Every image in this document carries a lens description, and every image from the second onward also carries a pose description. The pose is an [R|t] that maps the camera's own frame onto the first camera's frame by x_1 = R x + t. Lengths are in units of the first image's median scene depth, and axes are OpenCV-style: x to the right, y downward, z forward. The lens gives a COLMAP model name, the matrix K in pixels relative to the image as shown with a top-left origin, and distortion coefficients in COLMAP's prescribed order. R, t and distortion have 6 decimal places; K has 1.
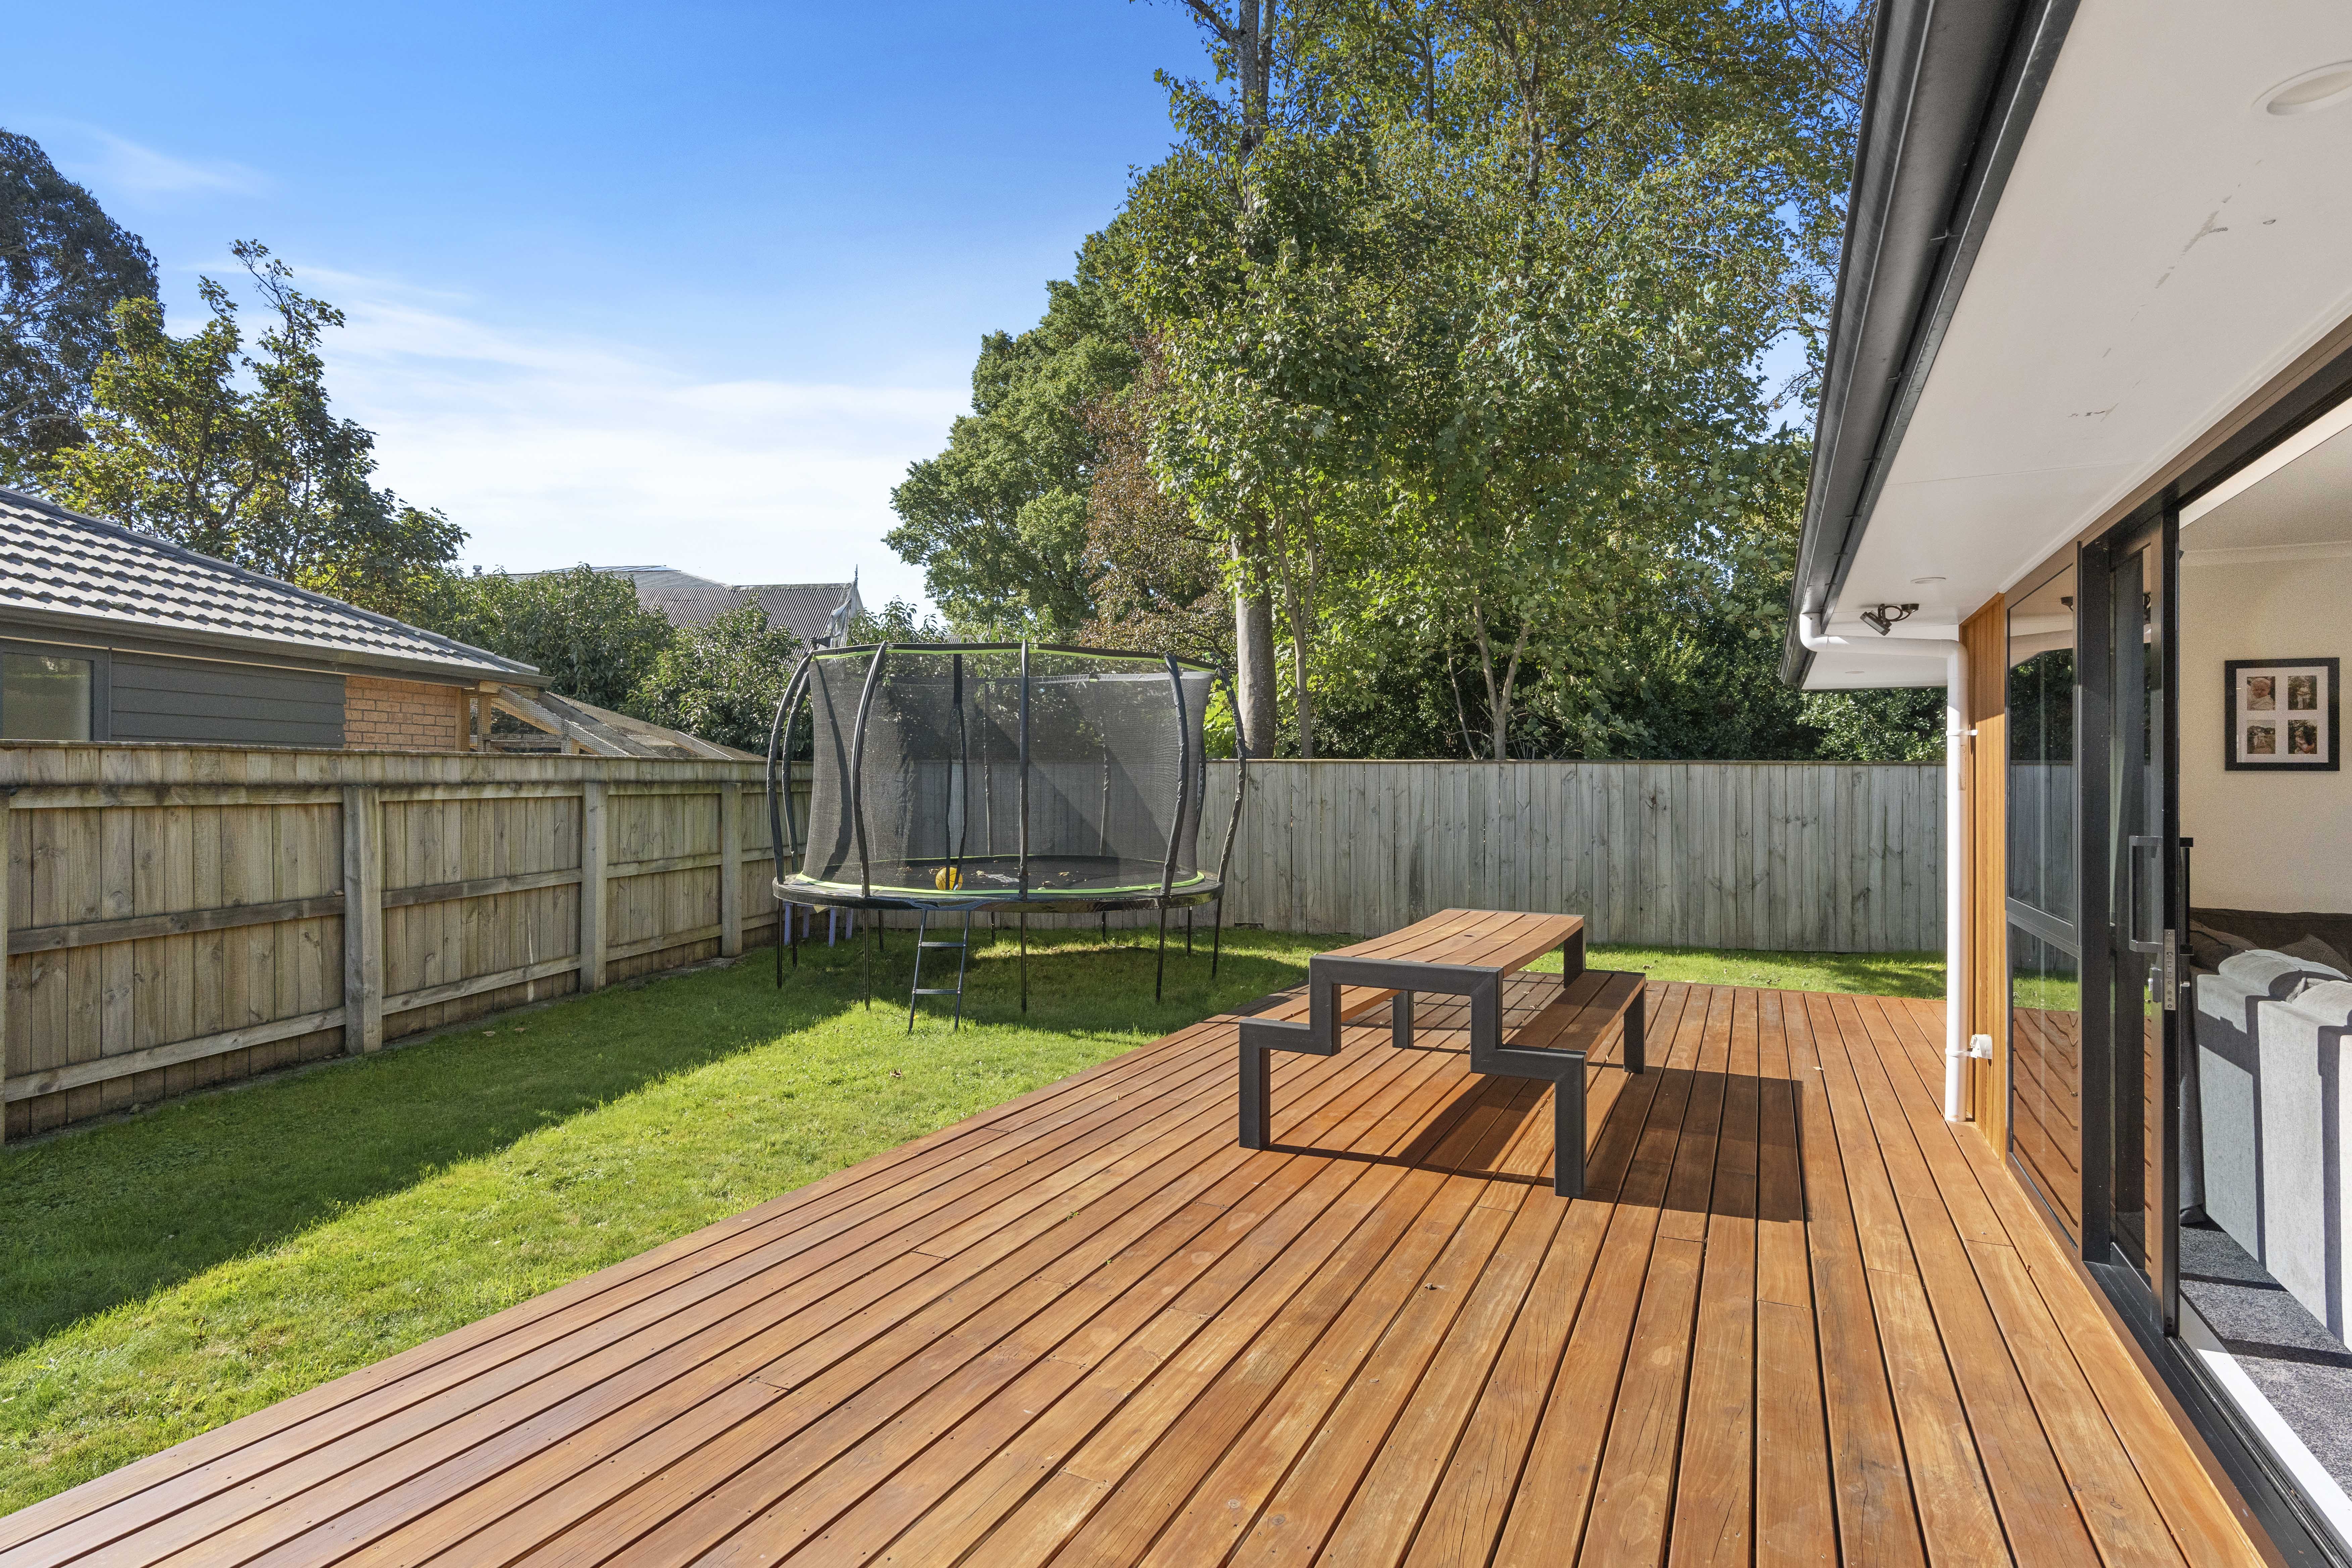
lens RADIAL K [[1198.3, 0, 1173.5], [0, 1198.3, 772.1], [0, 0, 1]] dist [0.003684, 0.000454]
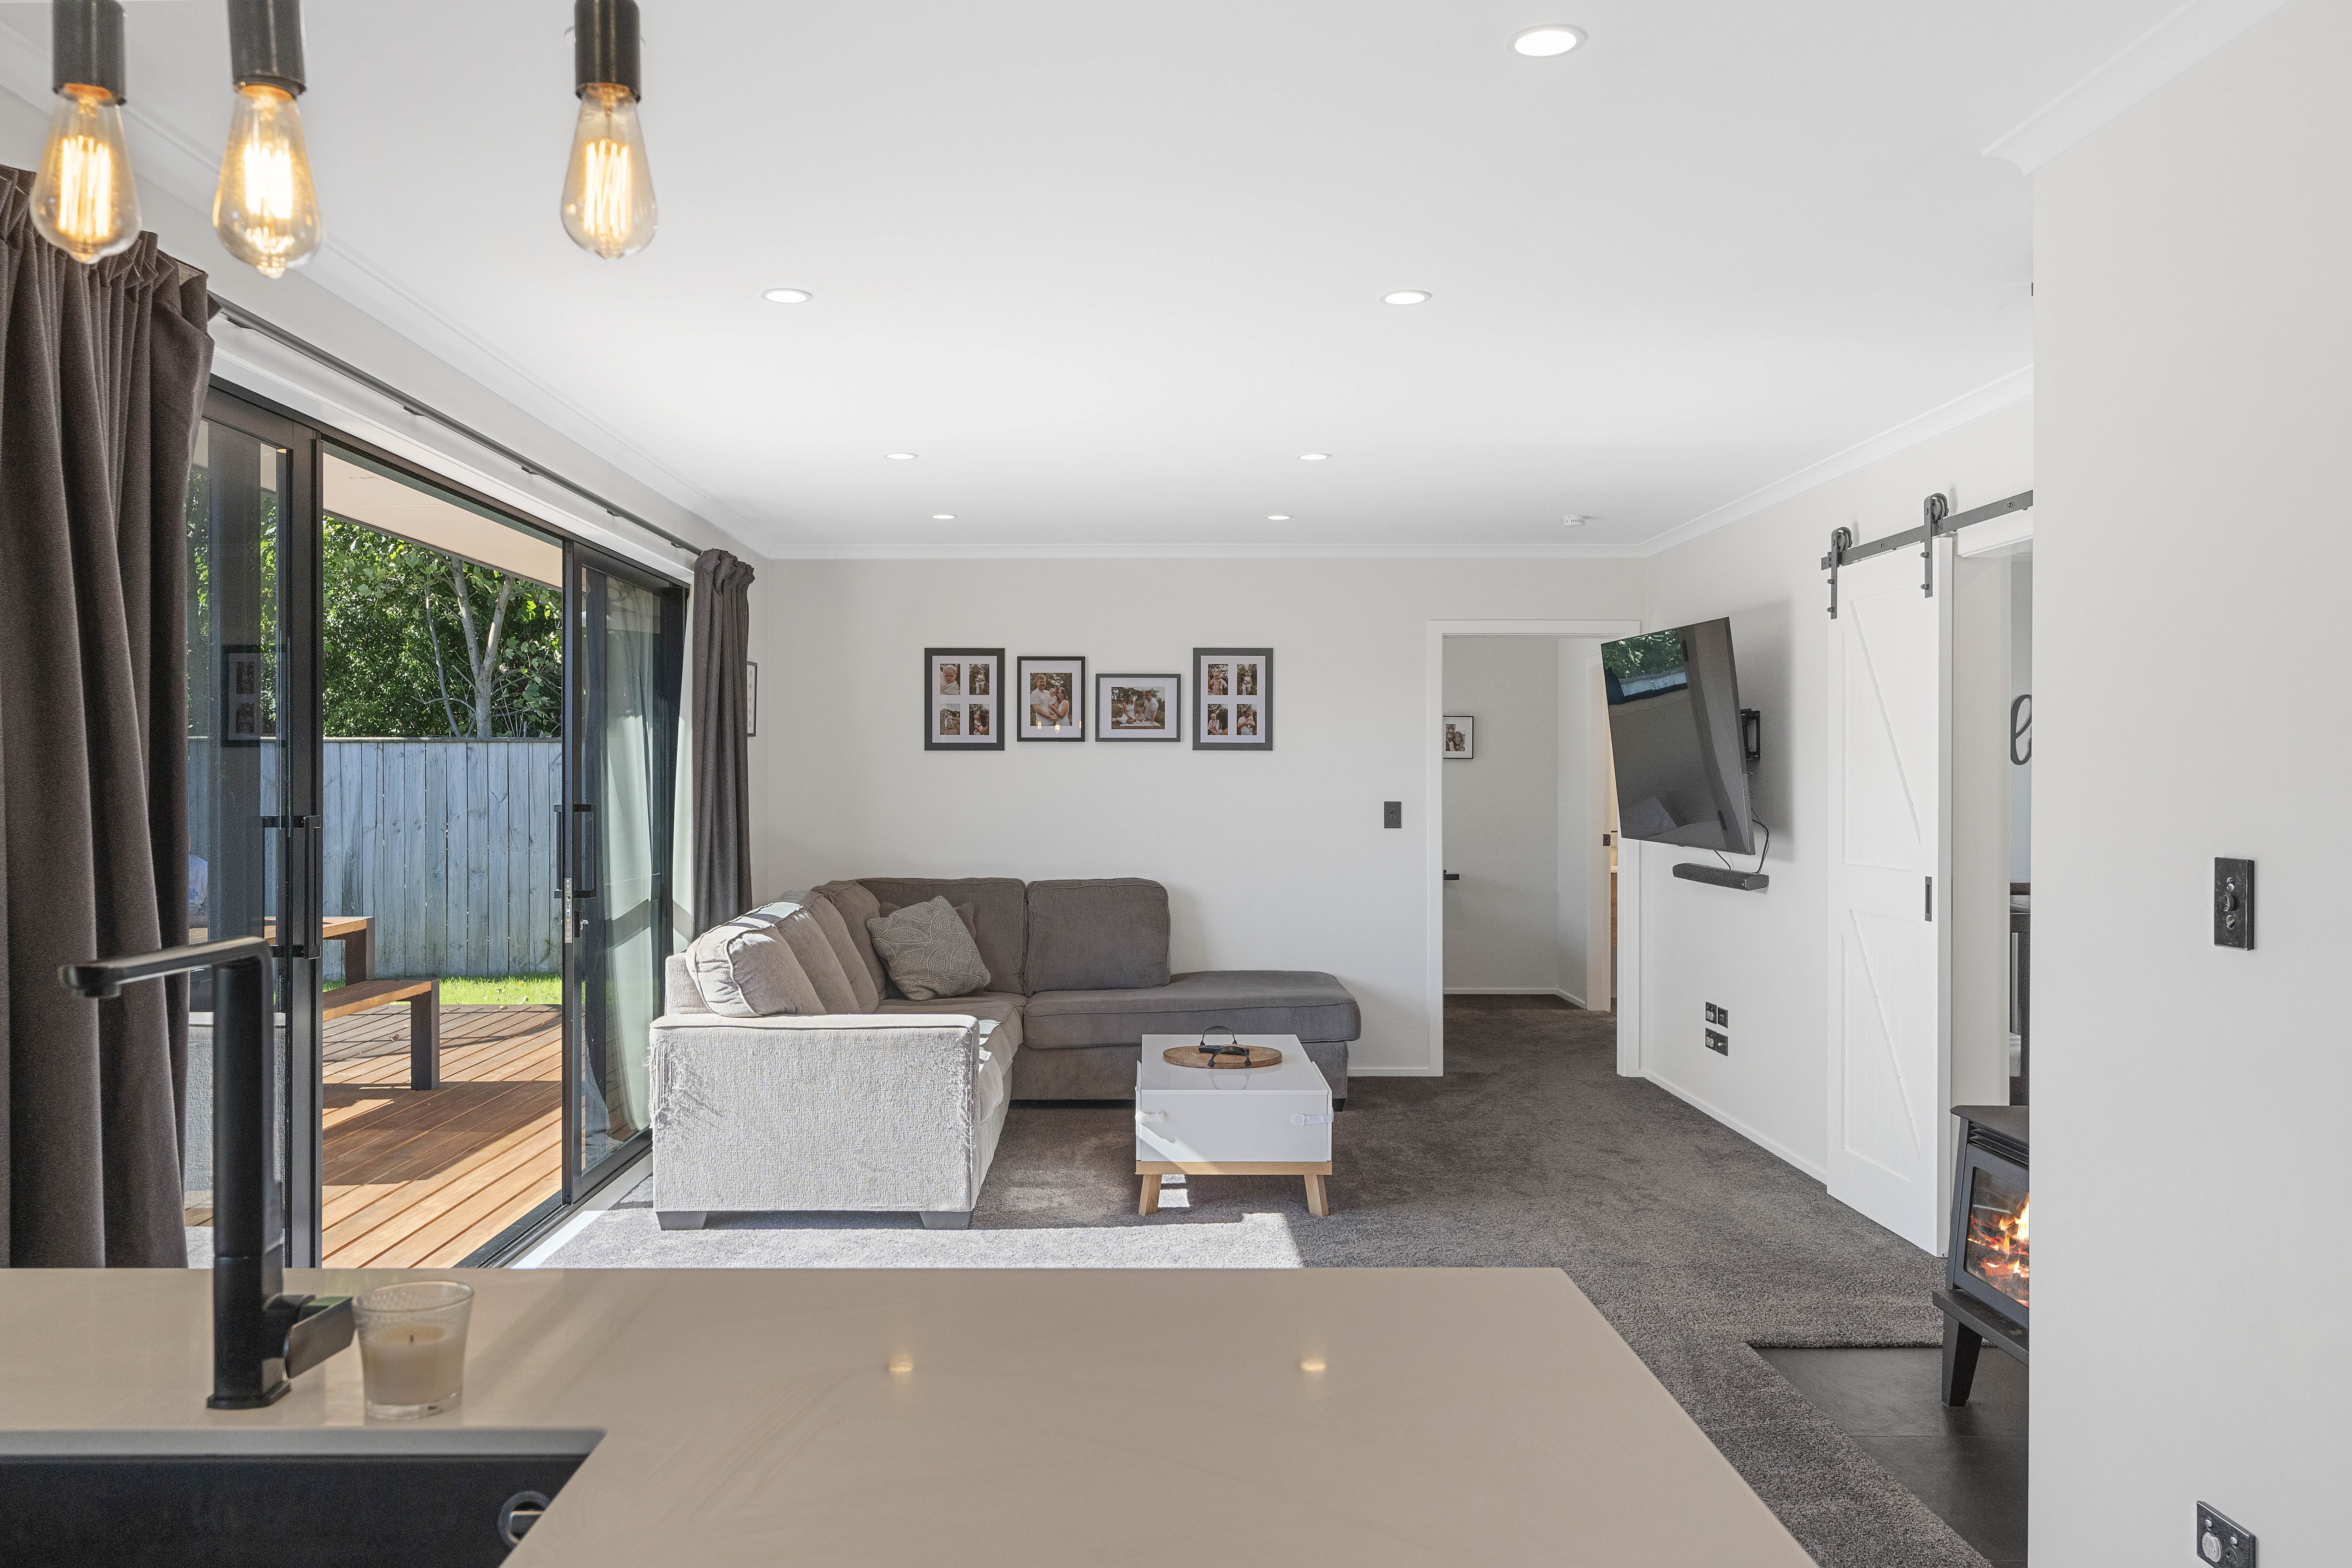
lens RADIAL K [[1845.4, 0, 1156.2], [0, 1845.4, 791.4], [0, 0, 1]] dist [0.005395, 0.004494]
pose [[0.898885, -0.010786, 0.438053, 0.200553], [0.002374, 0.999802, 0.019747, 0.001759], [-0.438179, -0.016711, 0.898732, -0.333921]]
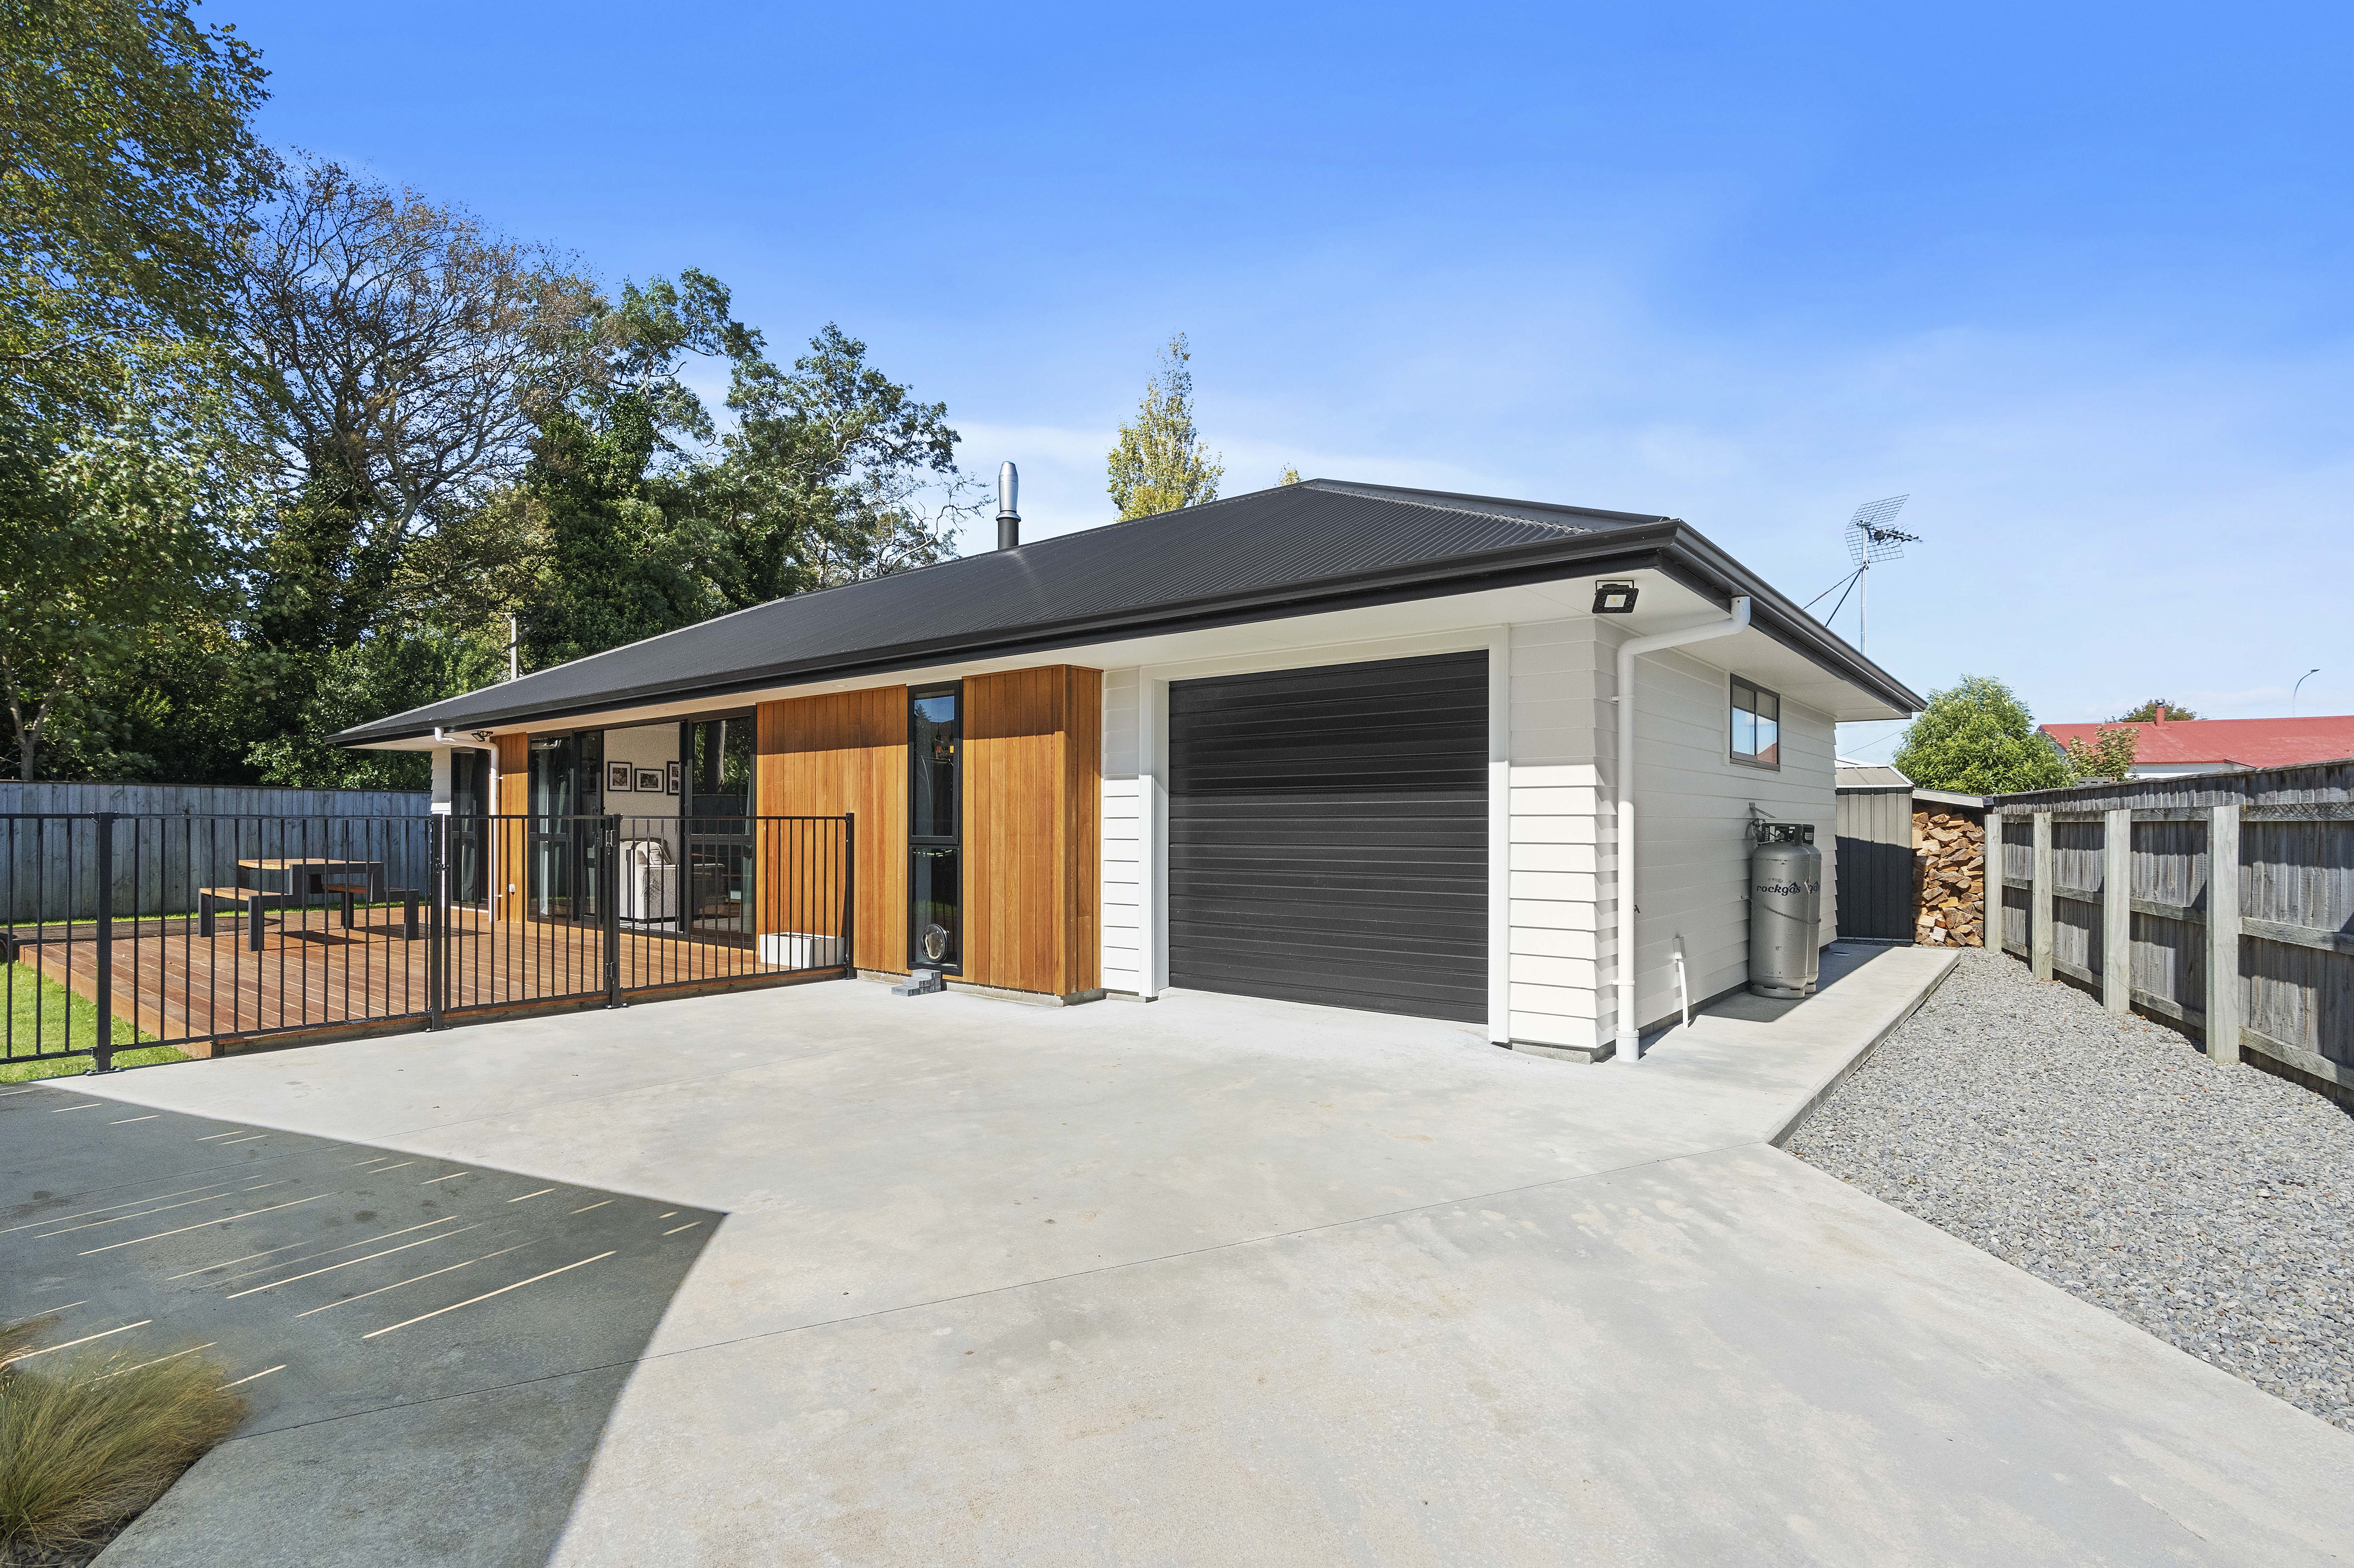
lens RADIAL K [[1134.5, 0, 1157.5], [0, 1134.5, 803.7], [0, 0, 1]] dist [0.002938, 0.001396]
pose [[0.235277, 0.011439, 0.971861, -0.851355], [-0.007823, 0.999921, -0.009875, 0.022739], [-0.971897, -0.005280, 0.235348, -0.595234]]
